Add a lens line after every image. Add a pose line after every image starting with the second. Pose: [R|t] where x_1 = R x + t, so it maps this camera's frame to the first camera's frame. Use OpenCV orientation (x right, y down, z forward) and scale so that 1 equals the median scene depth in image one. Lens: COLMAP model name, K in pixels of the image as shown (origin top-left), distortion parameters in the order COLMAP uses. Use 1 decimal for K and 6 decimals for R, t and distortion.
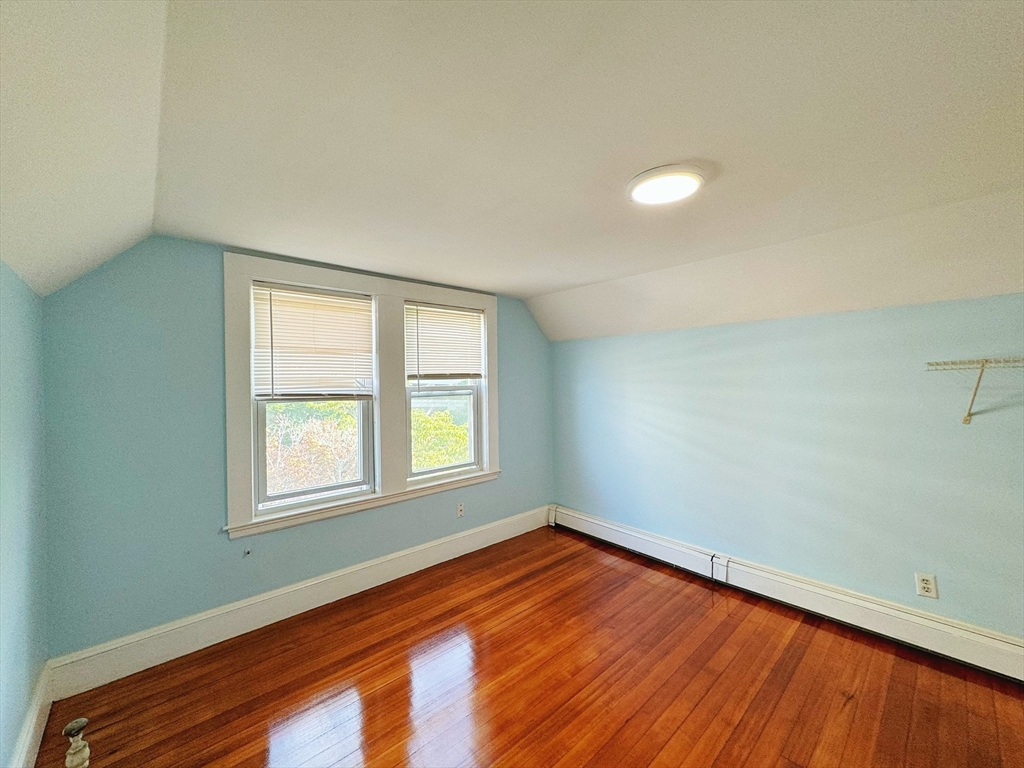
lens RADIAL K [[409.2, 0, 512.0], [0, 409.2, 384.0], [0, 0, 1]] dist [-0.002238, 0.000350]
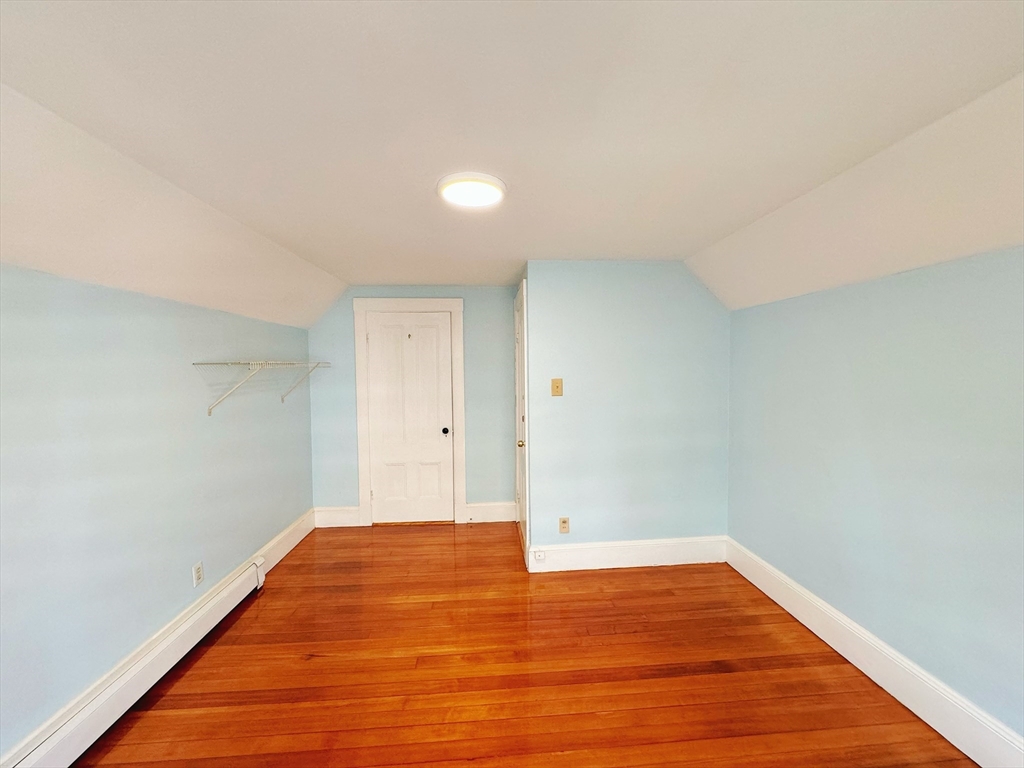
lens RADIAL K [[409.2, 0, 512.0], [0, 409.2, 384.0], [0, 0, 1]] dist [-0.002238, 0.000350]
pose [[-0.781413, -0.002586, 0.624009, -0.199983], [0.026667, 0.998939, 0.037534, -0.010935], [-0.623445, 0.045970, -0.780515, 0.948500]]
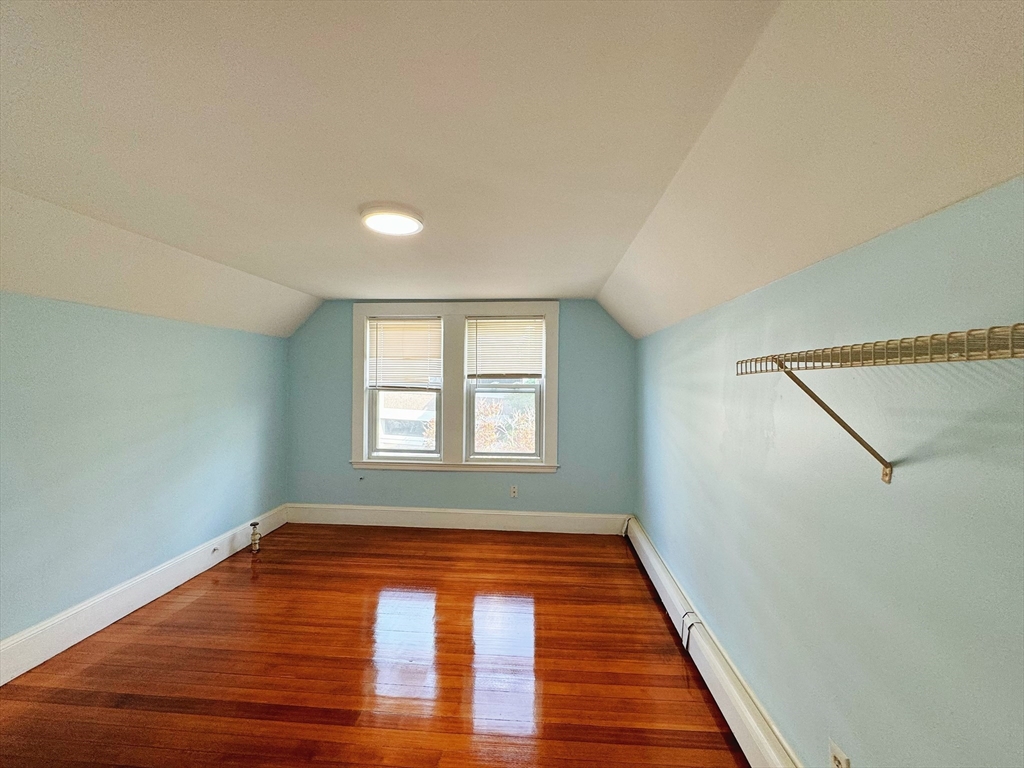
lens RADIAL K [[409.2, 0, 512.0], [0, 409.2, 384.0], [0, 0, 1]] dist [-0.002238, 0.000350]
pose [[0.689214, 0.027797, -0.724024, 0.803373], [-0.021810, 0.999607, 0.017615, -0.018834], [0.724229, 0.003650, 0.689550, 0.223551]]
